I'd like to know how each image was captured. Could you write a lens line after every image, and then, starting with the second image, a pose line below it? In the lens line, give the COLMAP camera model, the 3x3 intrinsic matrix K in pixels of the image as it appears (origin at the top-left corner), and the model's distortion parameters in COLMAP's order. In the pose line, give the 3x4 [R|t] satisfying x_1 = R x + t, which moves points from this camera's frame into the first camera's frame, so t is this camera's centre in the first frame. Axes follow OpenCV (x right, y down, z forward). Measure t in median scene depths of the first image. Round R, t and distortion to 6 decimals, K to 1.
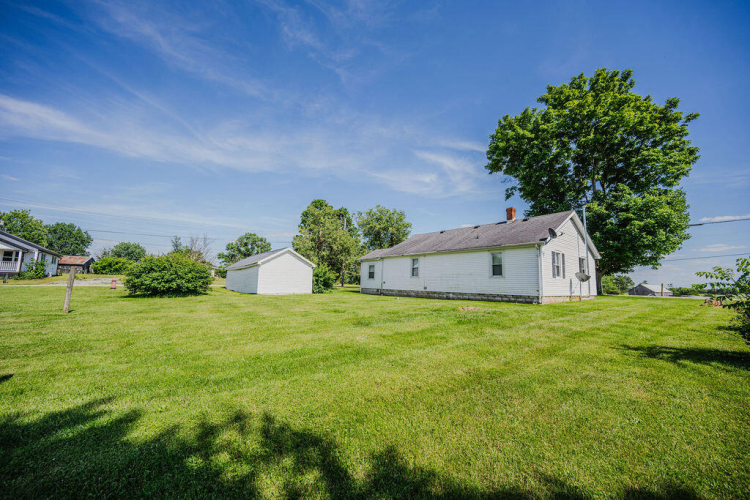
lens RADIAL K [[297.0, 0, 382.1], [0, 297.0, 250.9], [0, 0, 1]] dist [-0.007191, -0.000271]
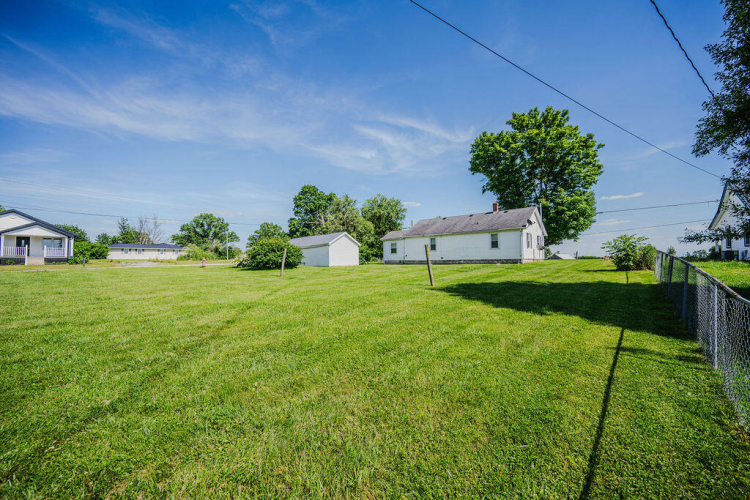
lens RADIAL K [[300.3, 0, 376.7], [0, 300.3, 252.3], [0, 0, 1]] dist [-0.004234, 0.000039]
pose [[0.982368, -0.029424, 0.184629, -0.379615], [0.014428, 0.996524, 0.082049, -0.025384], [-0.186401, -0.077939, 0.979377, -0.340963]]
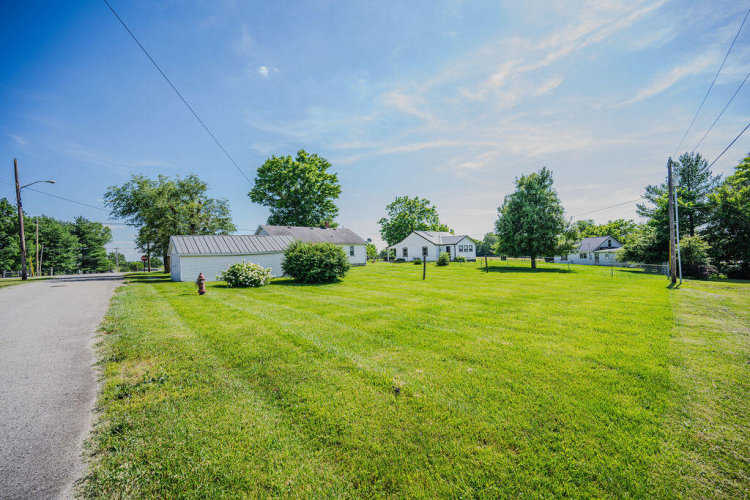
lens RADIAL K [[301.9, 0, 375.4], [0, 301.9, 252.3], [0, 0, 1]] dist [0.001998, 0.000118]
pose [[-0.048759, -0.011616, 0.998743, -1.390253], [-0.078576, 0.996878, 0.007759, 0.016457], [-0.995715, -0.078099, -0.049519, 0.639877]]
